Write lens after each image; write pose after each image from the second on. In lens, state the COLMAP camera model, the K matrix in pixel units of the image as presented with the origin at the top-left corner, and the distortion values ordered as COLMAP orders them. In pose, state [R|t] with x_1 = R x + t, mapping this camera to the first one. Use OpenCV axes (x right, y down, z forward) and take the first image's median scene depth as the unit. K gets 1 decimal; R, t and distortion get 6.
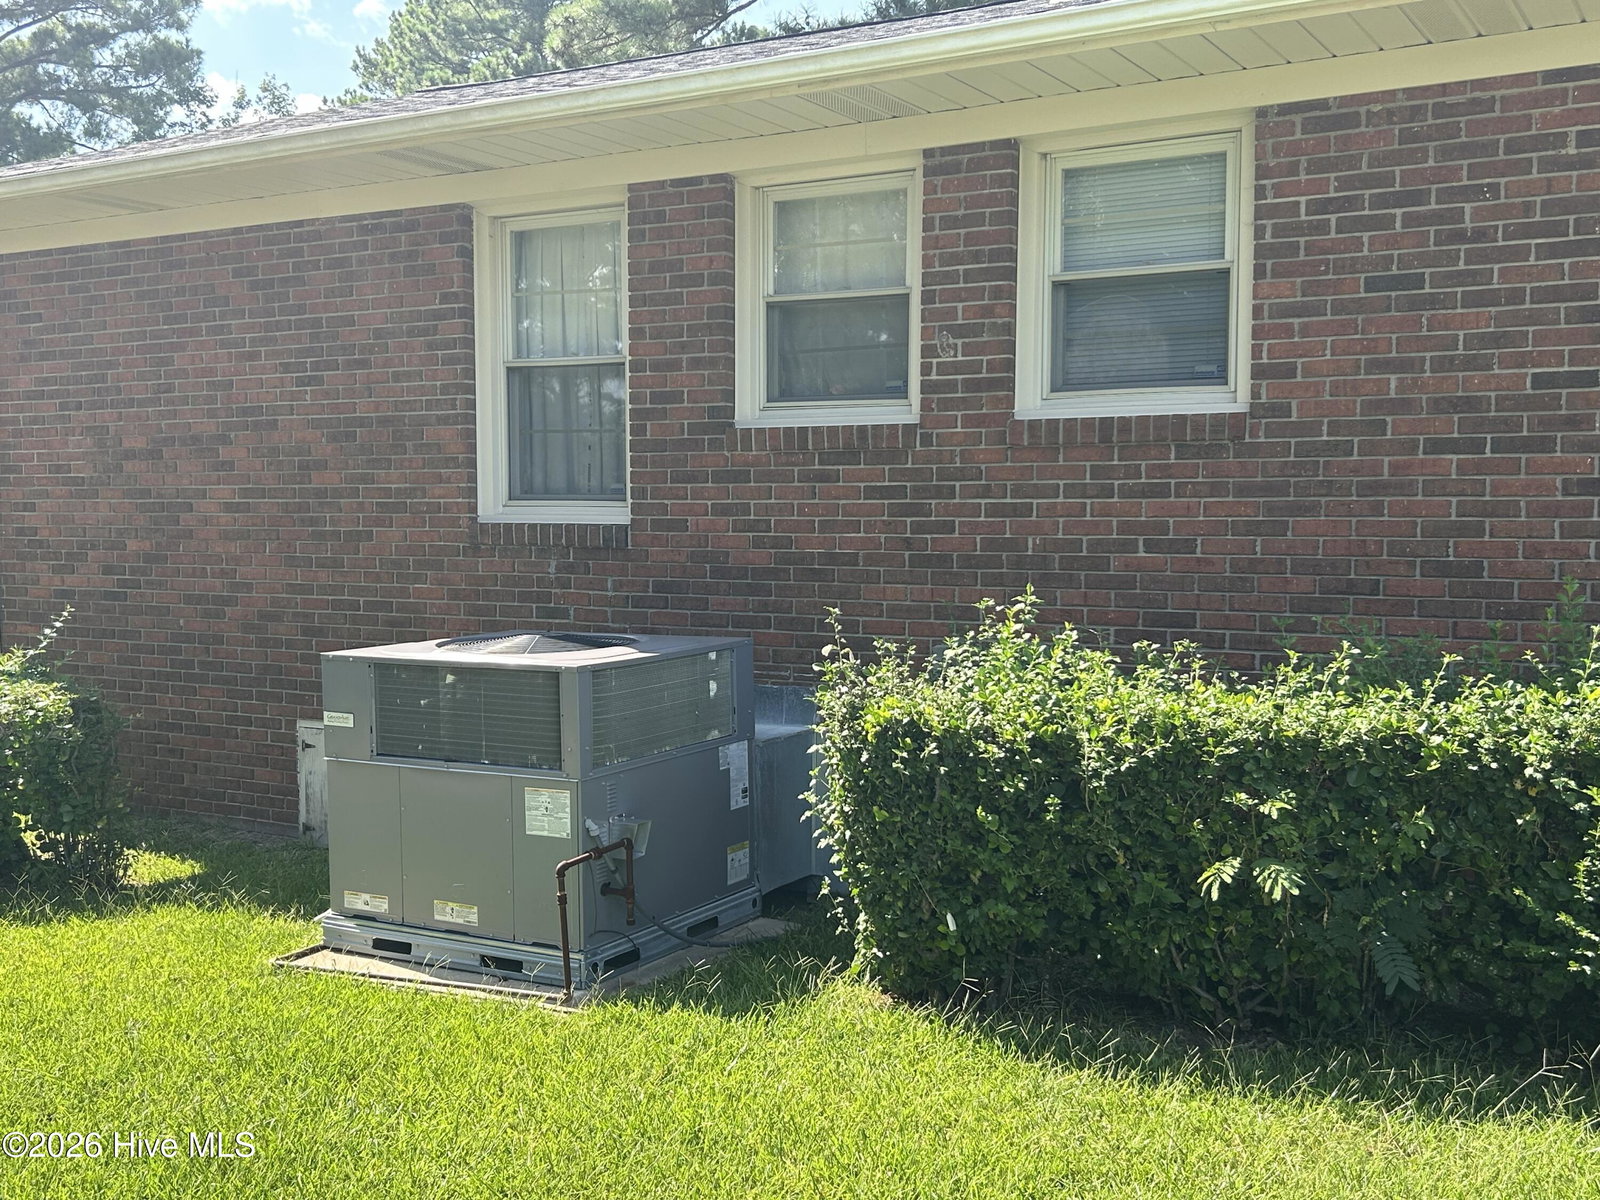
lens RADIAL K [[1696.5, 0, 801.1], [0, 1696.5, 601.0], [0, 0, 1]] dist [0.023048, 0.000000]
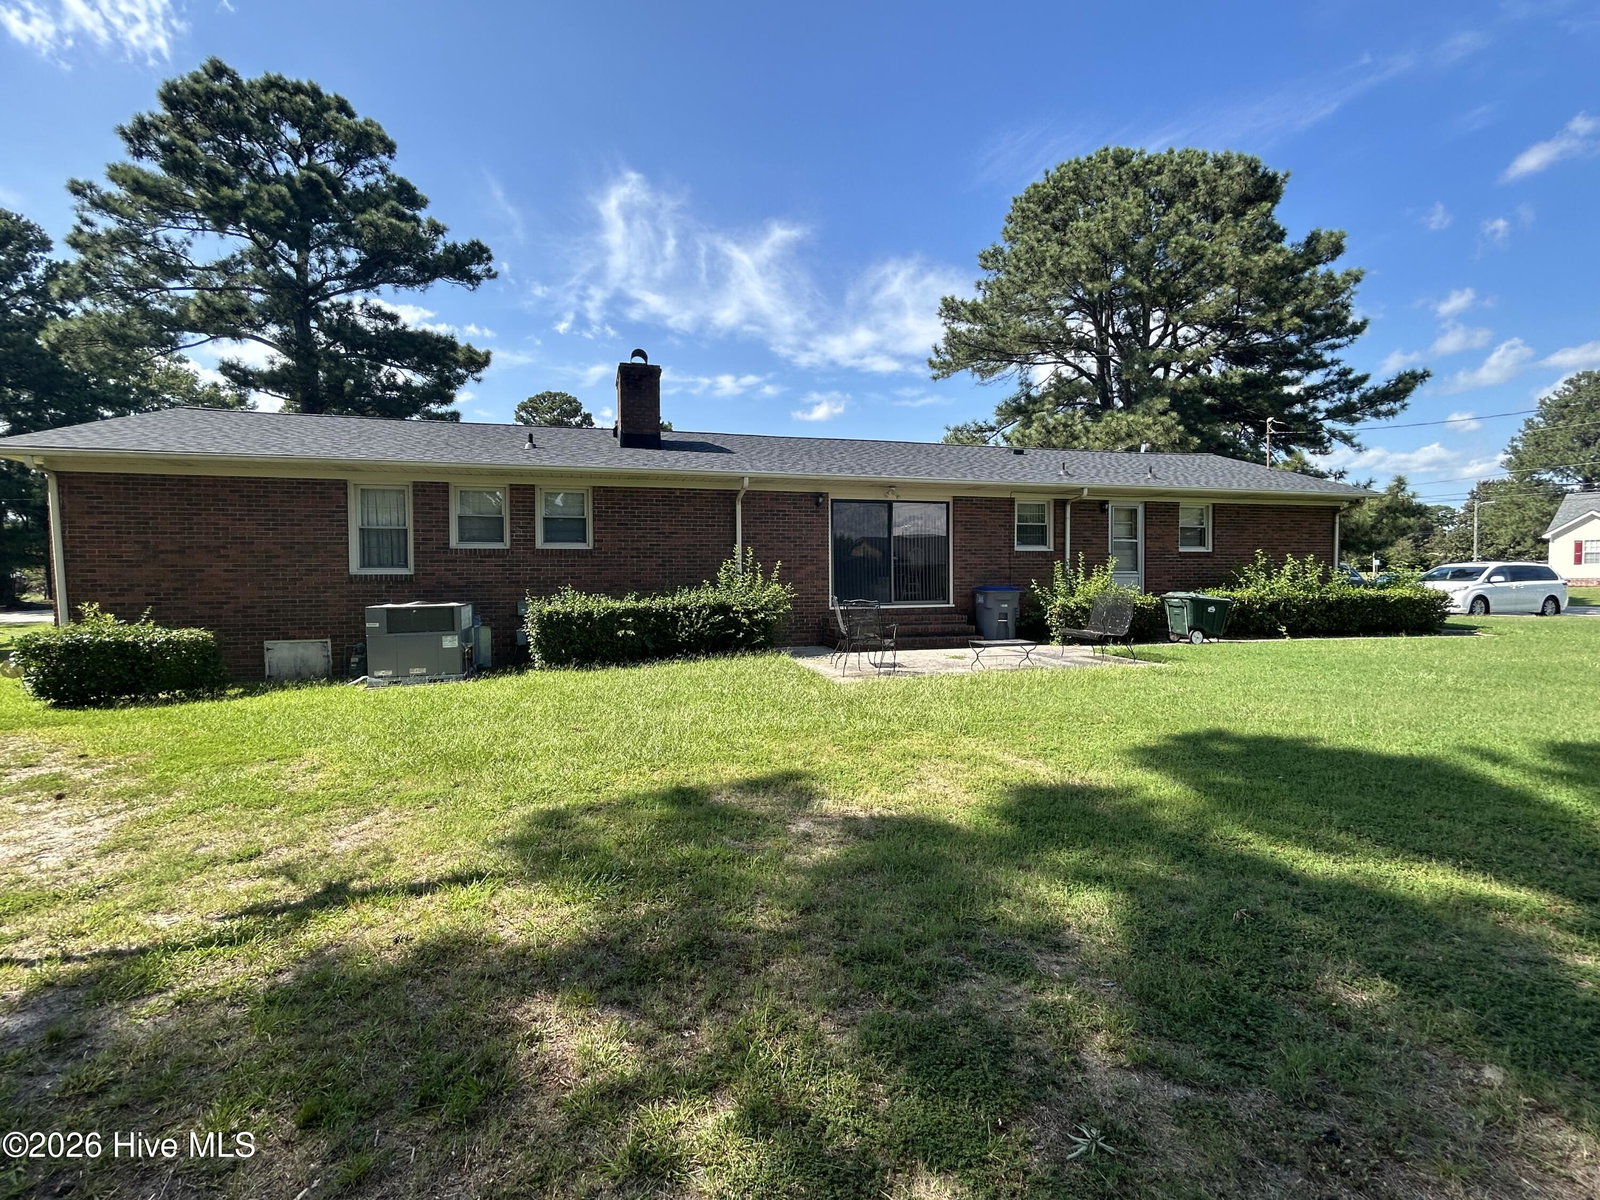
lens RADIAL K [[699.7, 0, 800.2], [0, 699.7, 598.6], [0, 0, 1]] dist [-0.000305, -0.000012]
pose [[0.705941, -0.029524, 0.707655, -0.660119], [0.045571, 0.998954, -0.003783, 0.056468], [-0.706803, 0.034919, 0.706548, -0.720636]]
